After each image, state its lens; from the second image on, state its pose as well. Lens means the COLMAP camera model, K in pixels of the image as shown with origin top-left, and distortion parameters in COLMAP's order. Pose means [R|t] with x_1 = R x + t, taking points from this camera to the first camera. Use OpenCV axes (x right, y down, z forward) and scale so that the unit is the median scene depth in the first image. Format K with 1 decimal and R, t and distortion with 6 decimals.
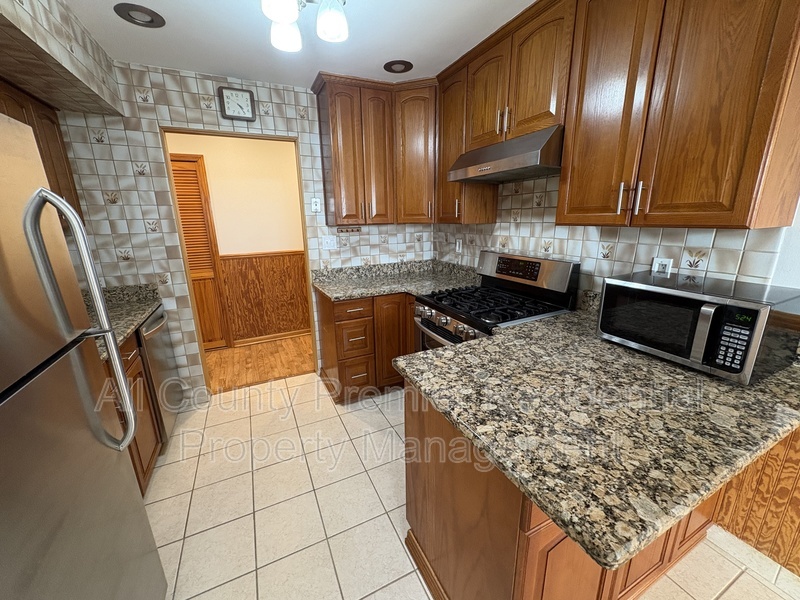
lens RADIAL K [[319.2, 0, 399.2], [0, 319.2, 300.4], [0, 0, 1]] dist [0.001337, 0.000069]
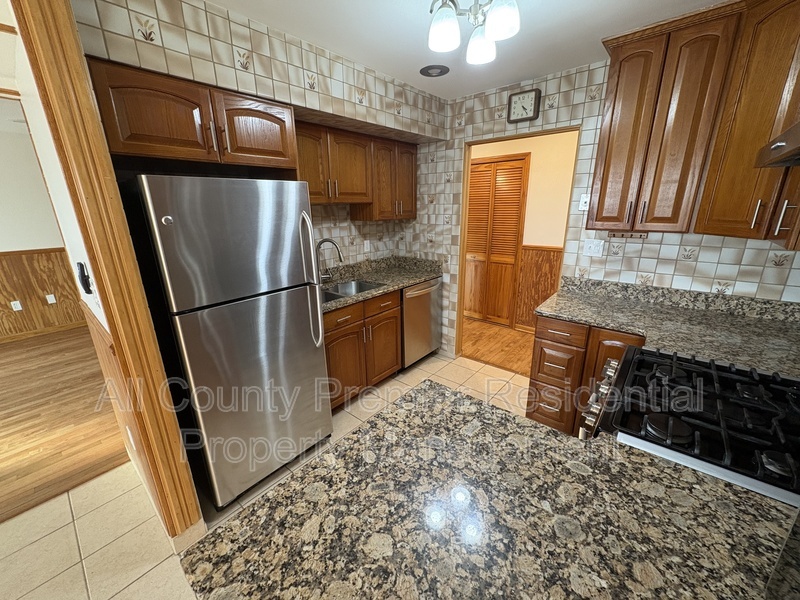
lens RADIAL K [[319.2, 0, 399.2], [0, 319.2, 300.4], [0, 0, 1]] dist [0.001337, 0.000069]
pose [[0.403914, 0.277555, -0.871674, 0.432611], [-0.224599, 0.953784, 0.199627, -0.134136], [0.886797, 0.115145, 0.447586, 0.260289]]
